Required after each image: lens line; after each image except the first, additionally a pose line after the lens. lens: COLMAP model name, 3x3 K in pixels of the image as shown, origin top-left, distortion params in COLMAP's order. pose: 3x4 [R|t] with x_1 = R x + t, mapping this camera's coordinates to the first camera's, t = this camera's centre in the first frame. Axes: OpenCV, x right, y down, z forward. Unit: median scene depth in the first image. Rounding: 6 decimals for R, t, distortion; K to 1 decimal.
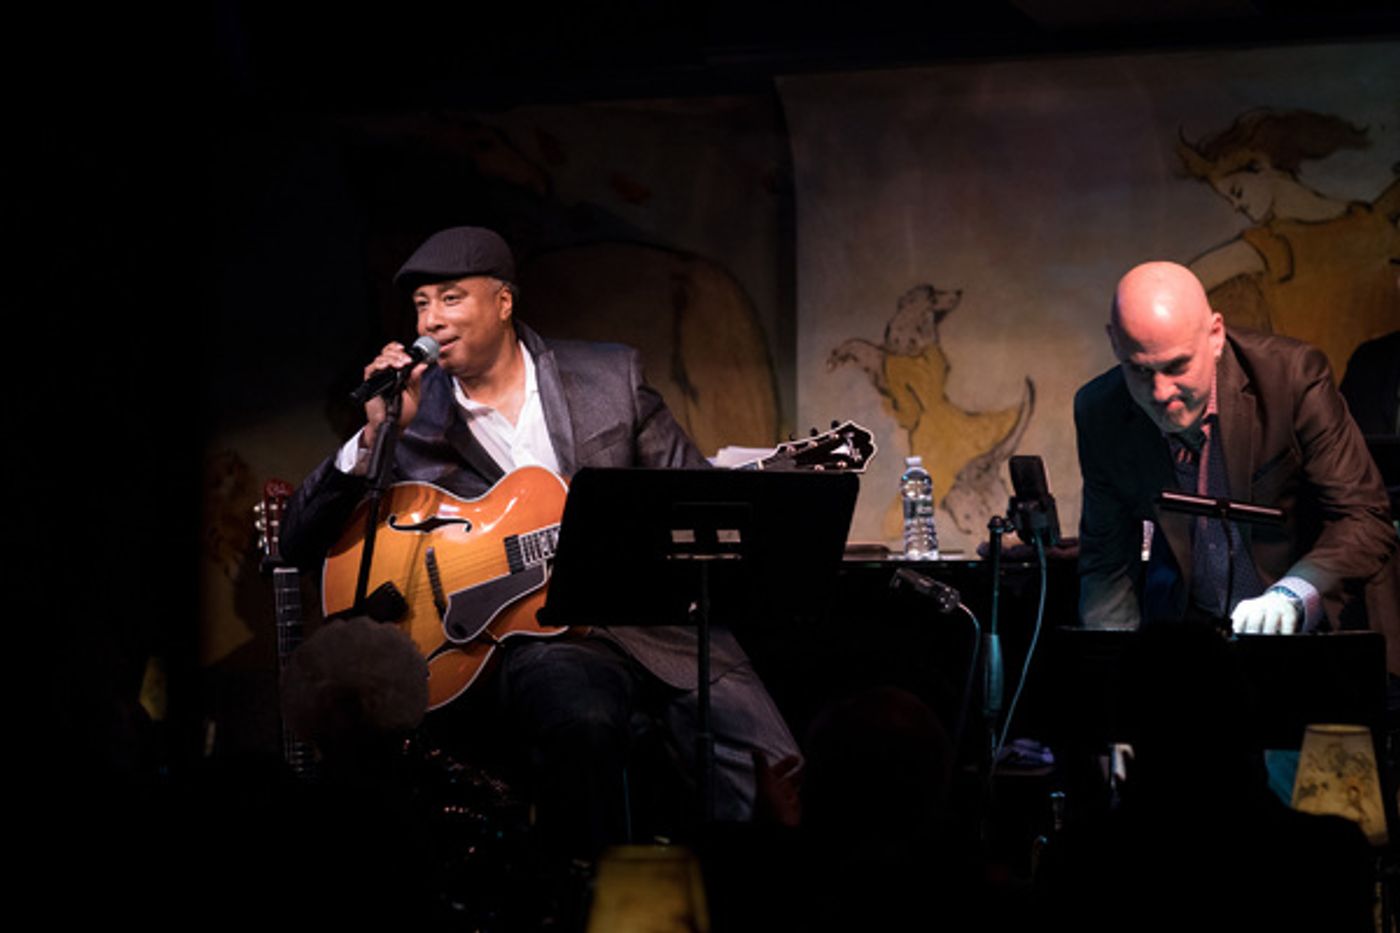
lens RADIAL K [[3199.5, 0, 700.0], [0, 3199.5, 466.5], [0, 0, 1]] dist [0.023943, -0.326986]
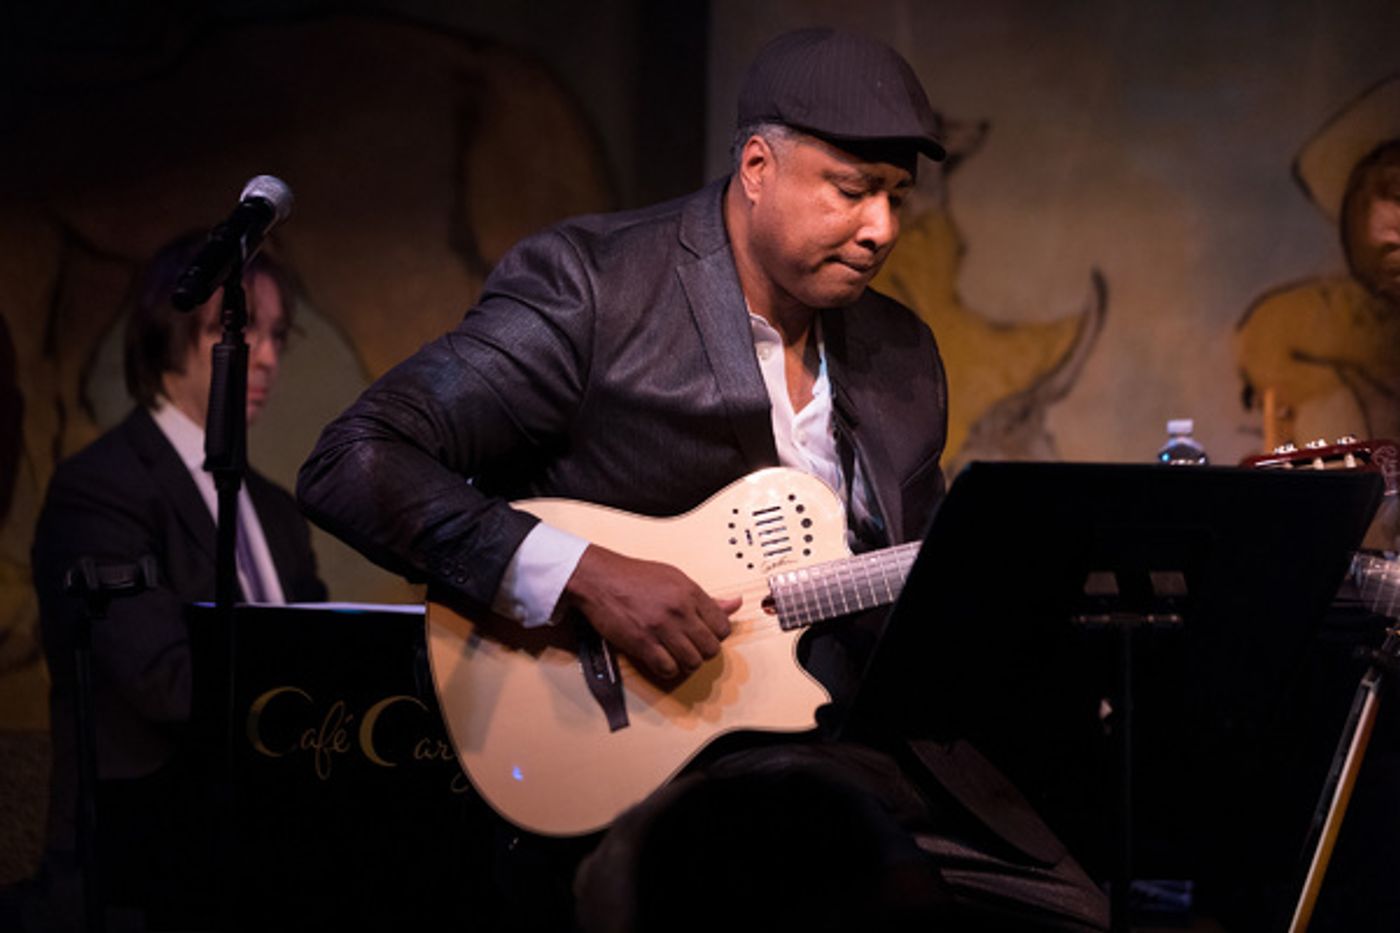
lens RADIAL K [[4633.4, 0, 700.0], [0, 4633.4, 466.5], [0, 0, 1]] dist [-0.125192, -0.424439]
pose [[0.970120, 0.018794, 0.241895, -0.183974], [-0.026625, 0.999221, 0.029145, -0.013870], [-0.241159, -0.034714, 0.969865, 0.157849]]
